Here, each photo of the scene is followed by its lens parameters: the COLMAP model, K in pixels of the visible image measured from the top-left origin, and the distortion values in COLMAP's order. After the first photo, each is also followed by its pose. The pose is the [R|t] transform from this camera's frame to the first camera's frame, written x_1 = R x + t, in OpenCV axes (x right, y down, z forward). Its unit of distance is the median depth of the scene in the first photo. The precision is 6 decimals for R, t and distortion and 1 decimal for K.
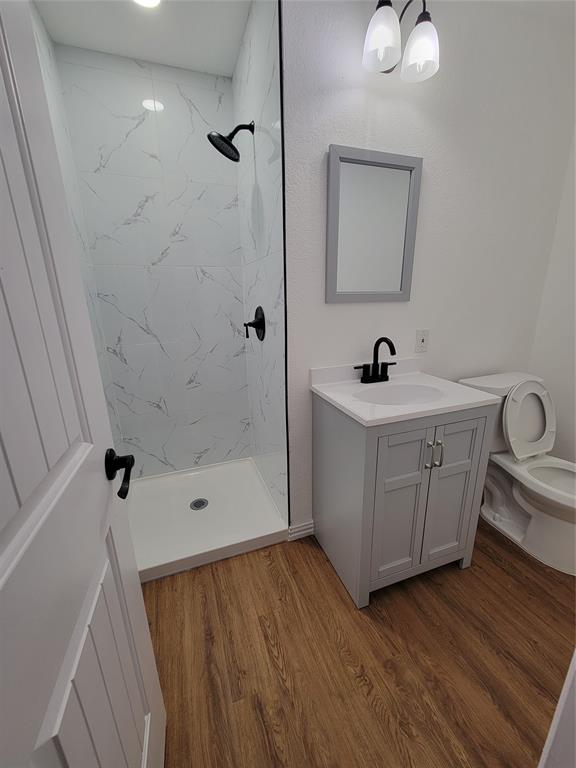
lens RADIAL K [[311.4, 0, 290.9], [0, 311.4, 385.9], [0, 0, 1]] dist [0.002047, -0.000098]
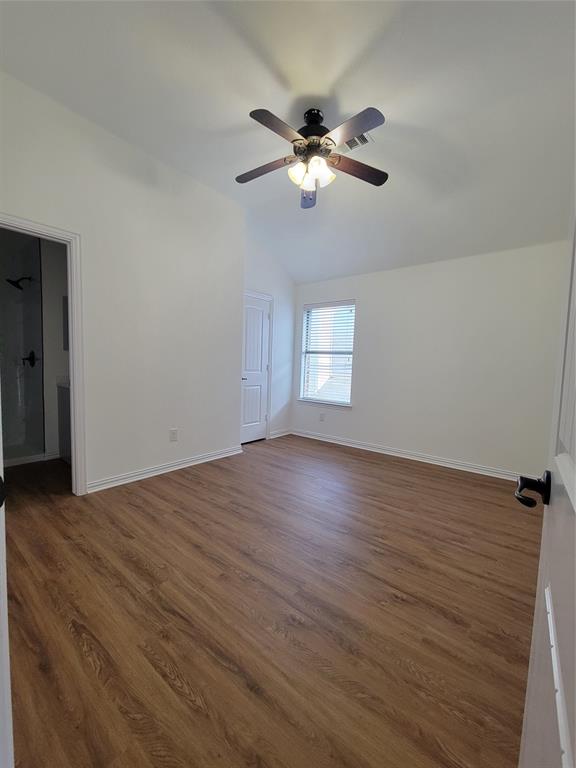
lens RADIAL K [[311.4, 0, 289.2], [0, 311.4, 380.8], [0, 0, 1]] dist [0.002047, -0.000098]
pose [[0.820090, 0.008980, 0.572164, 0.144063], [0.104184, 0.980822, -0.164722, 0.535675], [-0.562671, 0.194697, 0.803427, -1.887579]]
